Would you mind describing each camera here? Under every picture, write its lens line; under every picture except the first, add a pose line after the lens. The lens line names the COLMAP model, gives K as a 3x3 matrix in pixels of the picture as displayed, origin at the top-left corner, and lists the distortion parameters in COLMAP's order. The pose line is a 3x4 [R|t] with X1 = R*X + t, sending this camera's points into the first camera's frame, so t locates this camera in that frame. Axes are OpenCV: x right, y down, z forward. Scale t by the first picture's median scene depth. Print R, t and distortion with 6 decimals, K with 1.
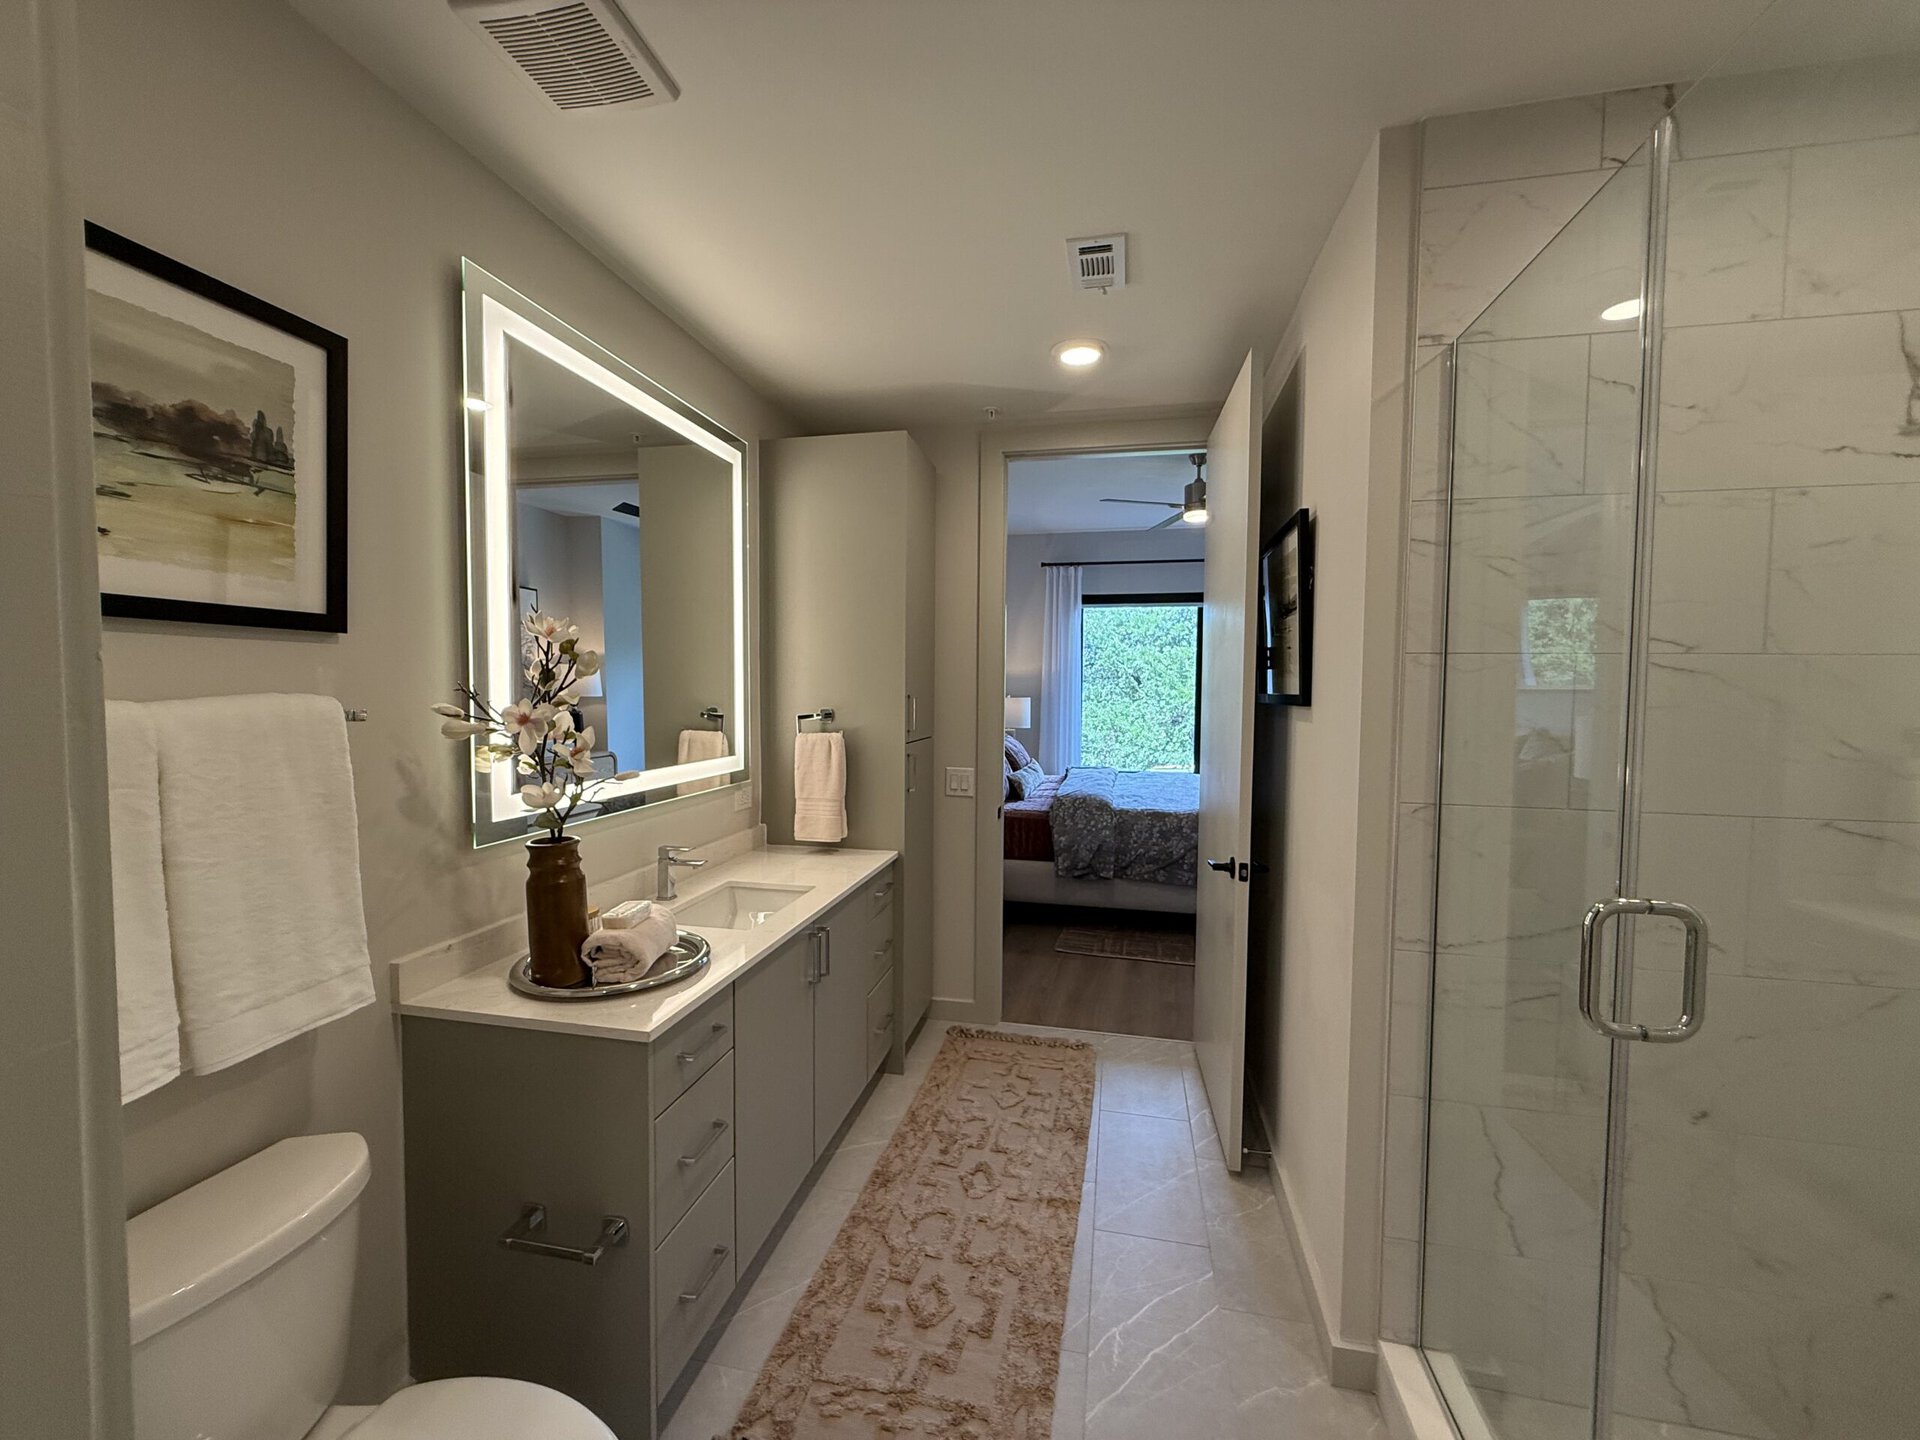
lens RADIAL K [[768.5, 0, 960.0], [0, 768.5, 720.0], [0, 0, 1]] dist [0.000352, -0.000085]
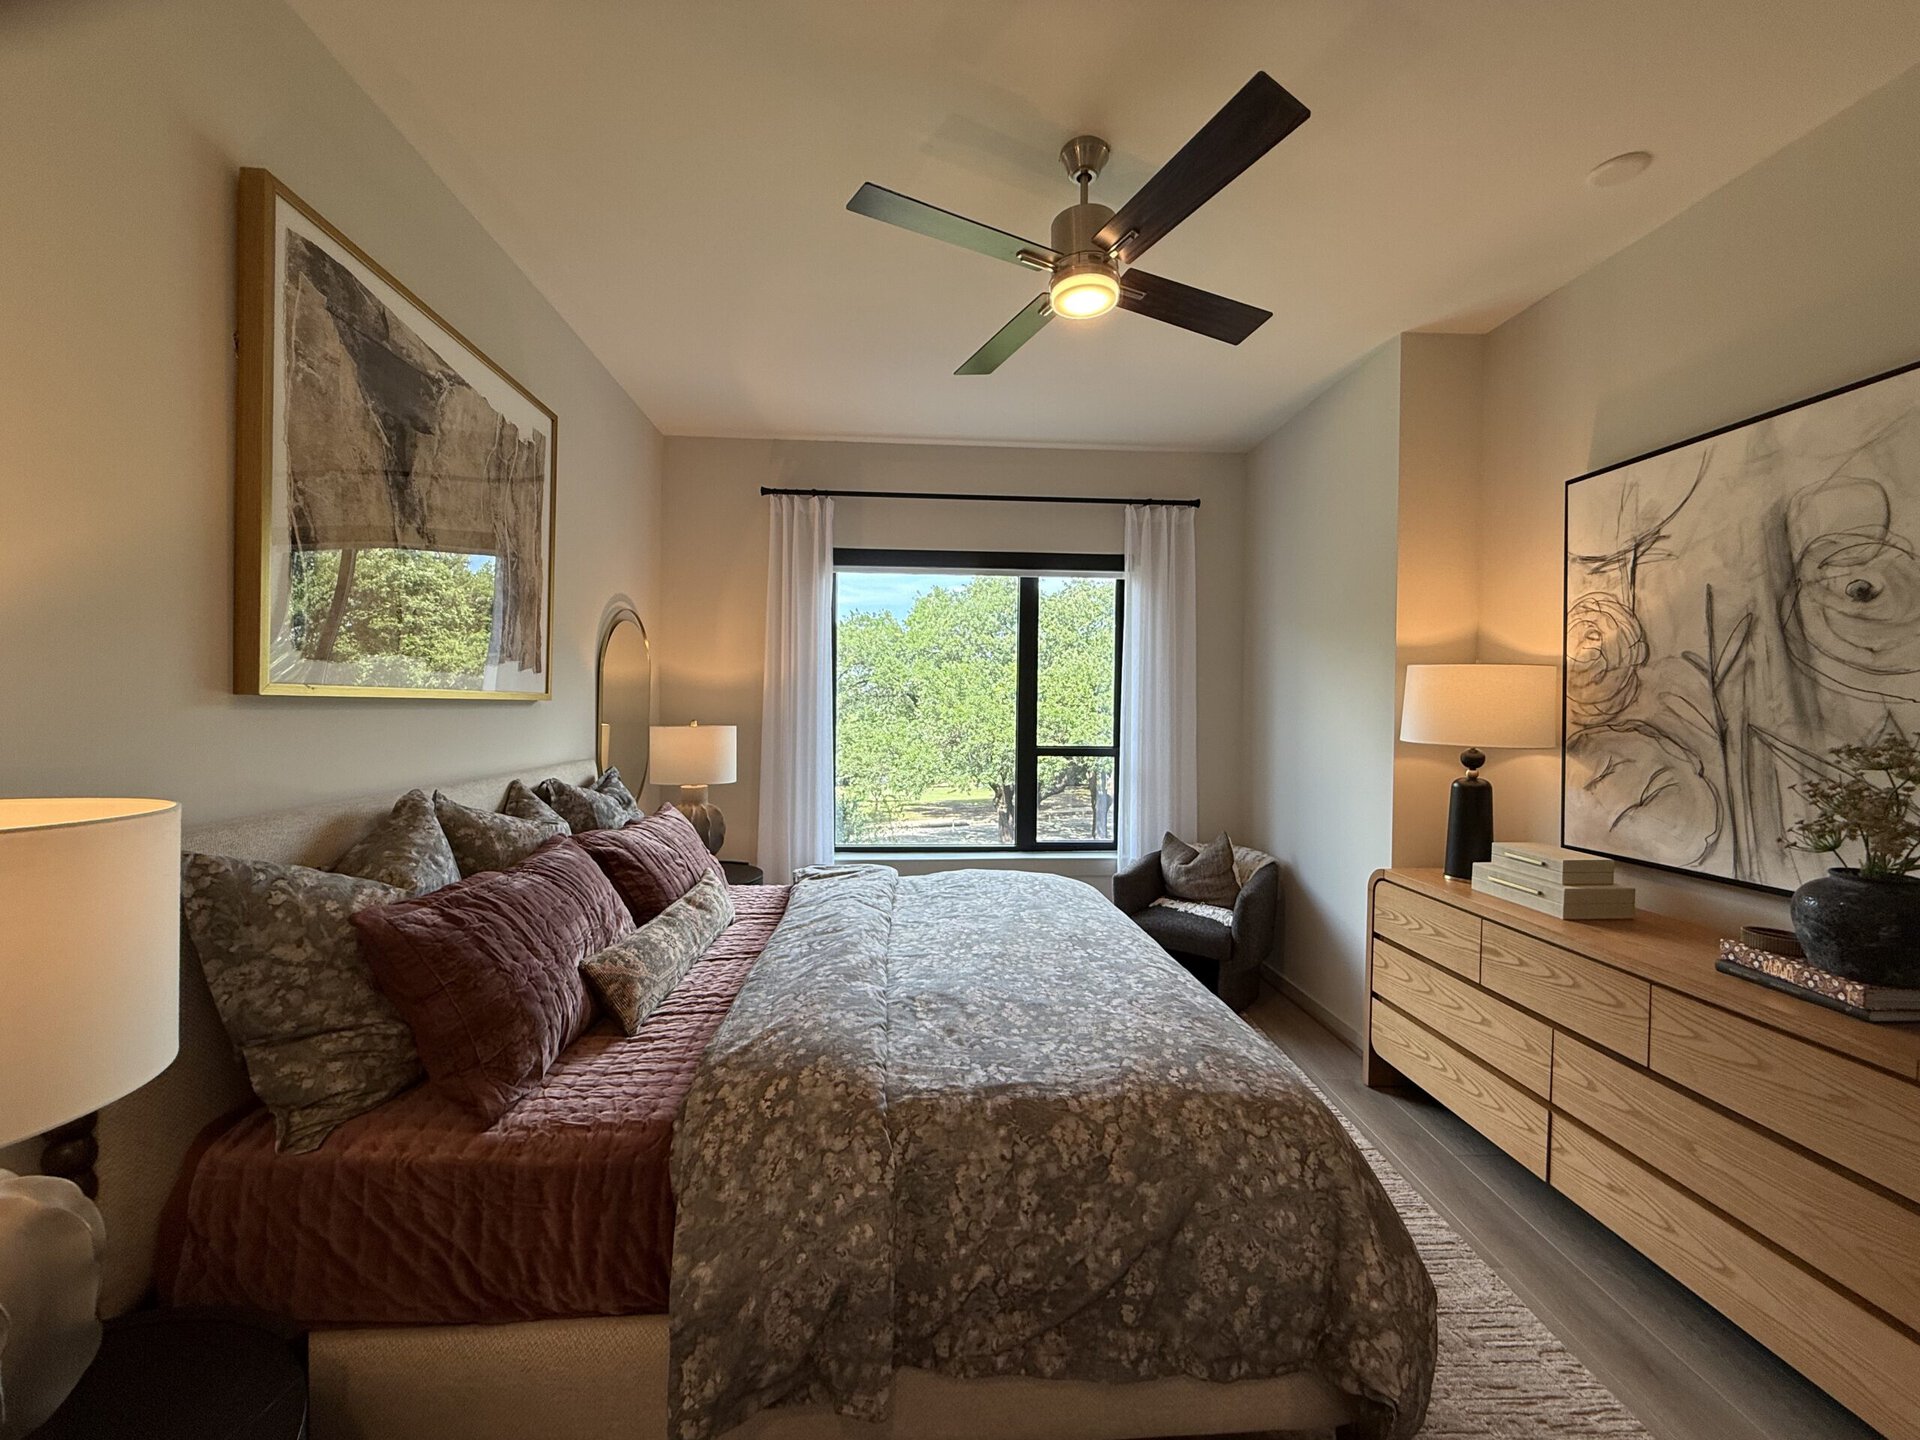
lens RADIAL K [[768.5, 0, 960.0], [0, 768.5, 720.0], [0, 0, 1]] dist [0.000352, -0.000085]
pose [[0.958595, -0.003801, 0.284747, 0.086167], [0.010562, 0.999697, -0.022213, -0.019257], [-0.284576, 0.024301, 0.958345, 0.426533]]
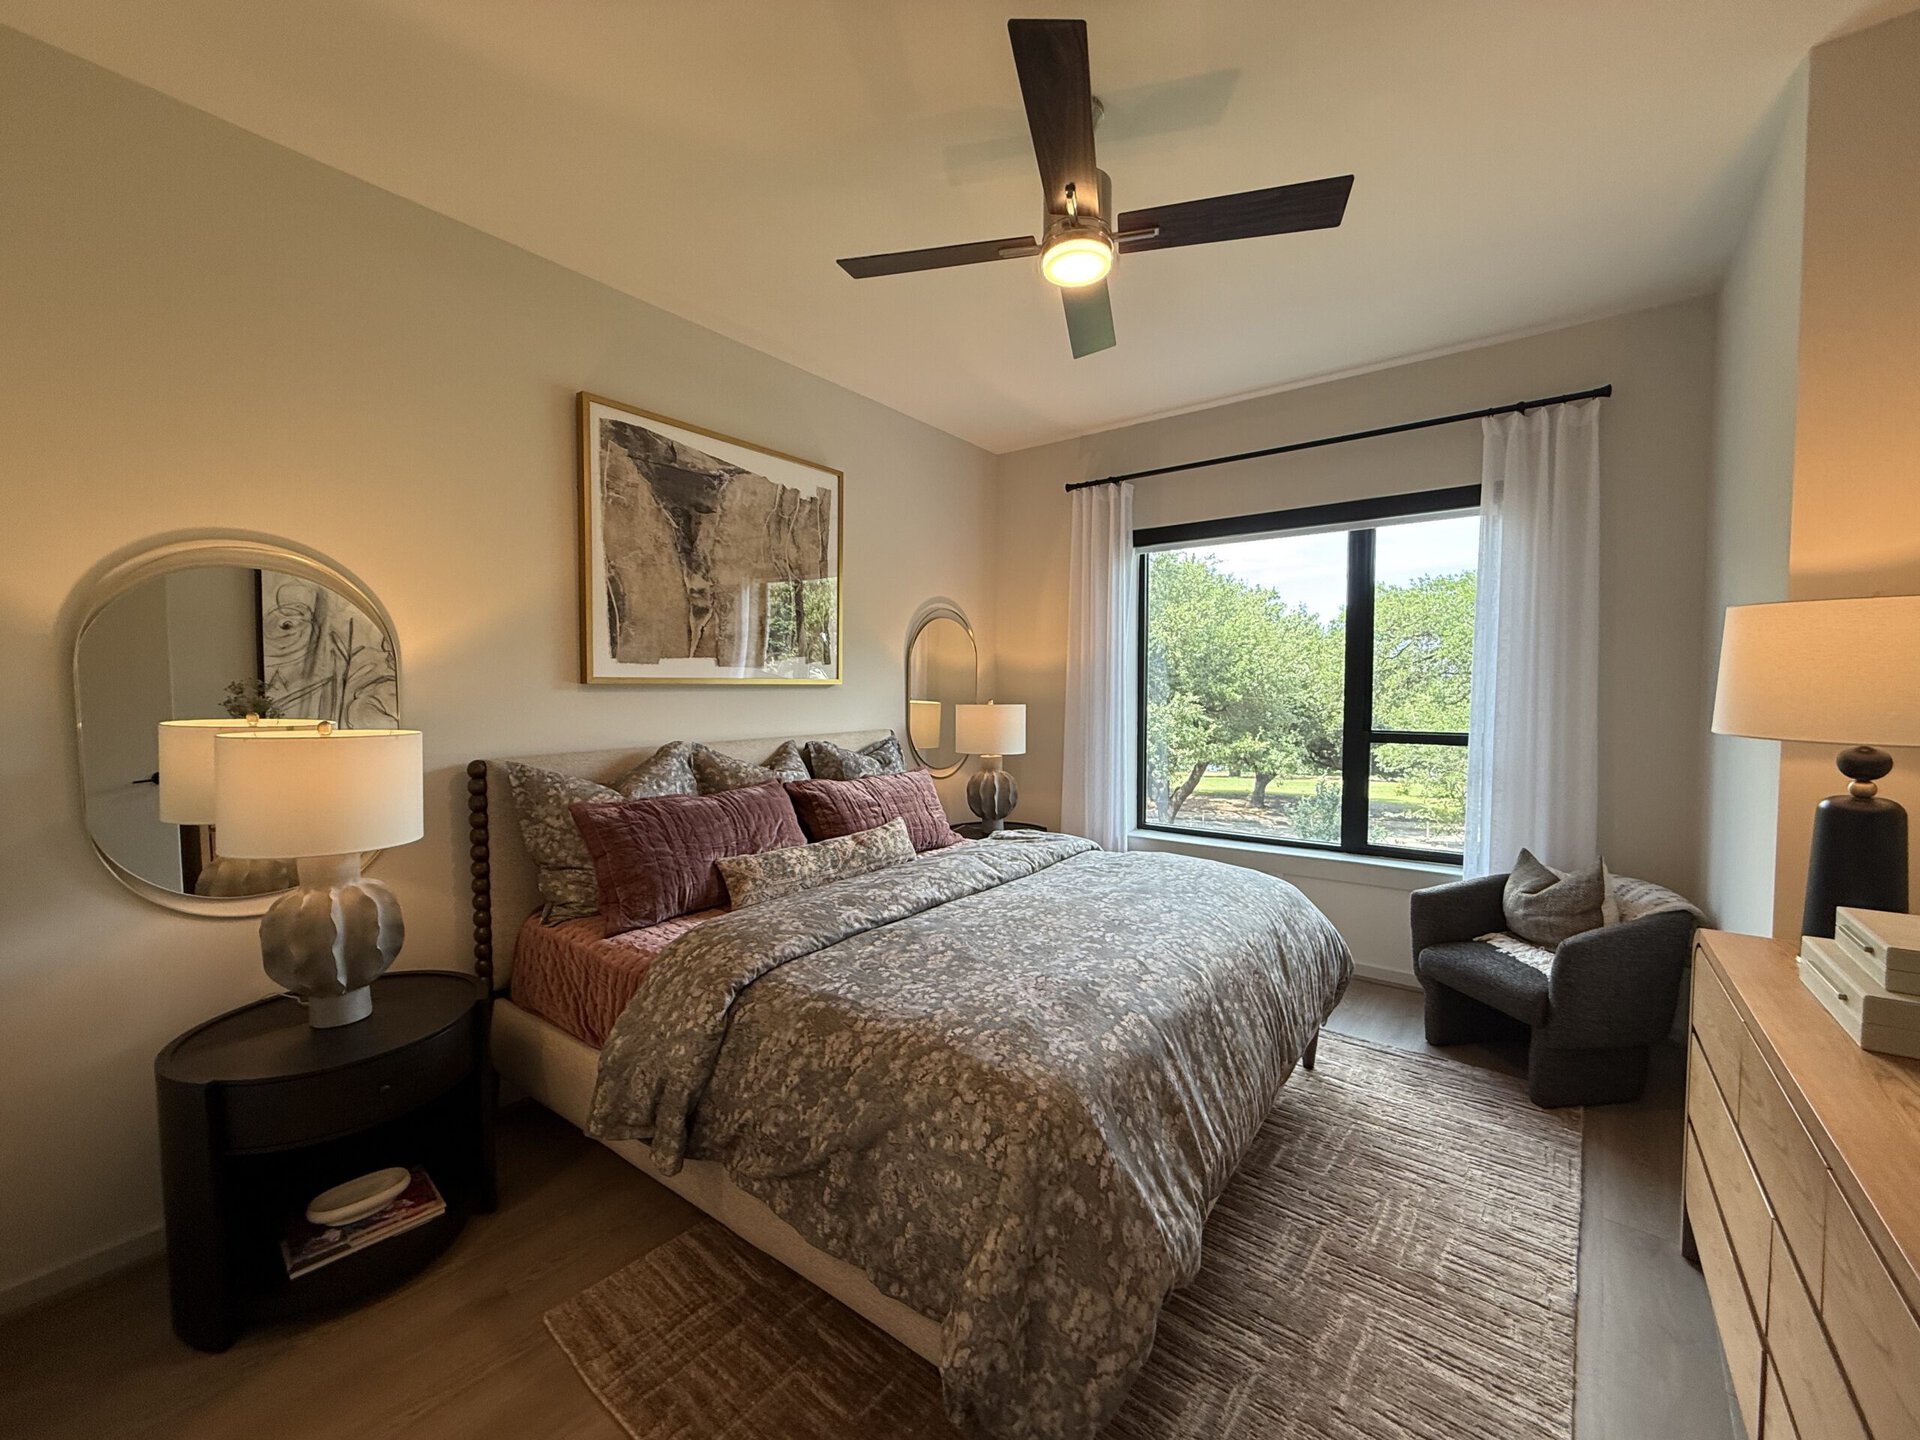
lens RADIAL K [[771.7, 0, 960.0], [0, 771.7, 720.0], [0, 0, 1]] dist [-0.001888, -0.000128]
pose [[0.909160, 0.006661, -0.416393, 0.291738], [-0.007305, 0.999973, 0.000045, -0.016288], [0.416383, 0.003000, 0.909185, 0.411579]]
